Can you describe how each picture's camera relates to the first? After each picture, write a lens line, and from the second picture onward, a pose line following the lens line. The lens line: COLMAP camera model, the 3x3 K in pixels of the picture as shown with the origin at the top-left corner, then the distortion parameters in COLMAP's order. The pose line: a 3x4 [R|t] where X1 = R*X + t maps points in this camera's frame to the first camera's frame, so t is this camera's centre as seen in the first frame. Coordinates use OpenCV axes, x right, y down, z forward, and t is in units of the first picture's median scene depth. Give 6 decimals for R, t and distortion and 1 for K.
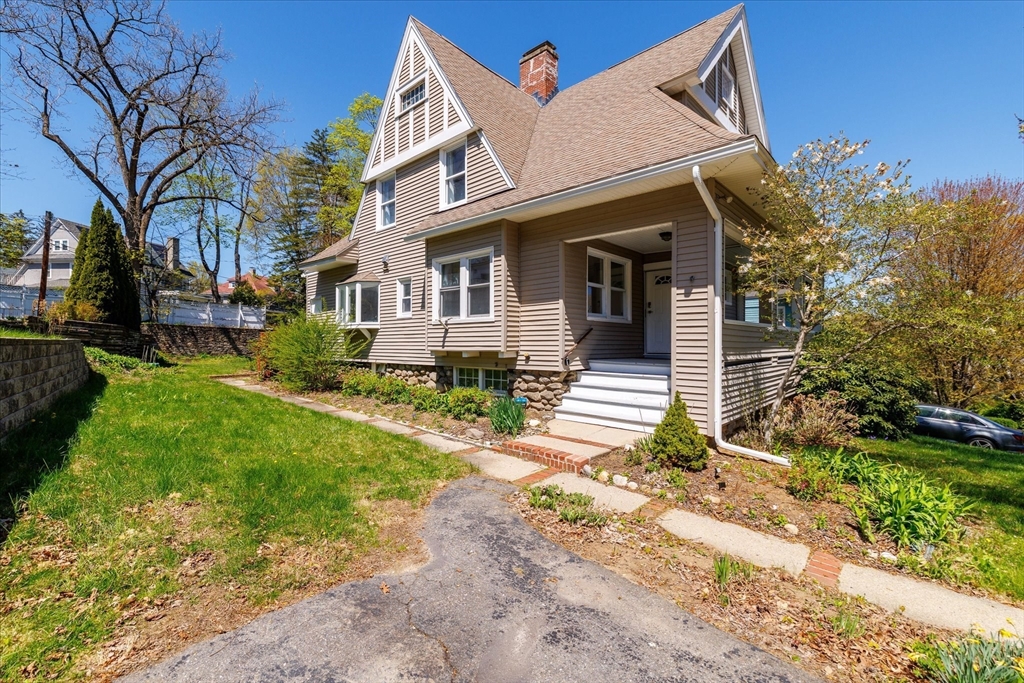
lens RADIAL K [[441.6, 0, 513.0], [0, 441.6, 342.8], [0, 0, 1]] dist [-0.000312, -0.000045]
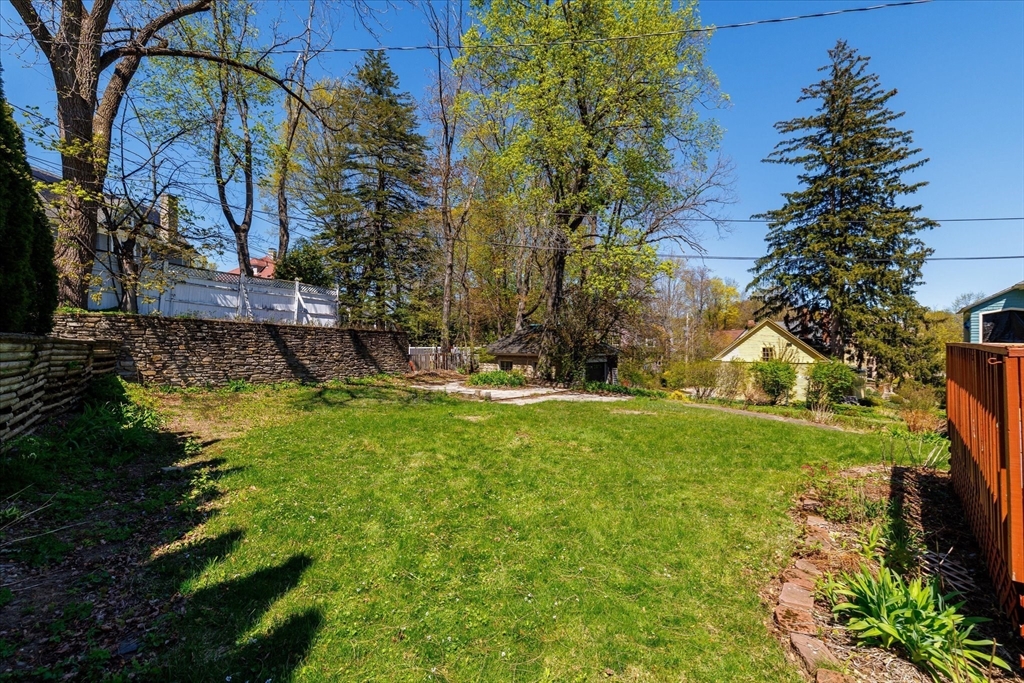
lens RADIAL K [[441.6, 0, 511.8], [0, 441.6, 340.8], [0, 0, 1]] dist [-0.000312, -0.000045]
pose [[0.999916, -0.001327, 0.012855, -0.389955], [0.001453, 0.999951, -0.009784, -0.011351], [-0.012841, 0.009802, 0.999870, 0.496758]]
